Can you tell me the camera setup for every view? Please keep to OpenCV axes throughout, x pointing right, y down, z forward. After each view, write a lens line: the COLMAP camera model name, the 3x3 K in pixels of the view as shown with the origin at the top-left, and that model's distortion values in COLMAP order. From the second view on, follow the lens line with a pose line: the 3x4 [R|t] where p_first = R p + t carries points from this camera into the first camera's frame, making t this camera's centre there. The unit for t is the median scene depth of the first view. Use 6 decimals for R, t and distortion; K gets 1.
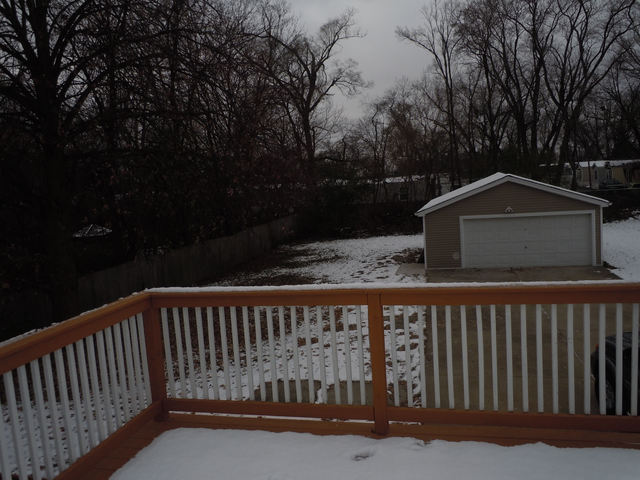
lens RADIAL K [[534.2, 0, 320.7], [0, 534.2, 239.0], [0, 0, 1]] dist [-0.008307, -0.013241]
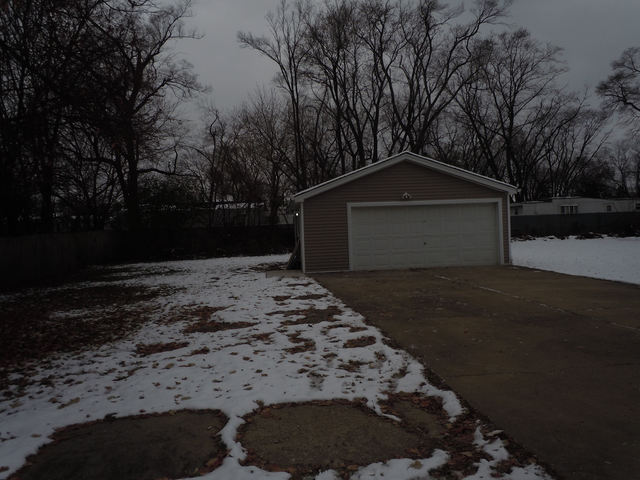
lens RADIAL K [[534.2, 0, 320.1], [0, 534.2, 241.5], [0, 0, 1]] dist [-0.008307, -0.013241]
pose [[0.942615, 0.027615, 0.332738, -0.017689], [0.006785, 0.994784, -0.101782, 0.047775], [-0.333813, 0.098198, 0.937511, 0.150729]]
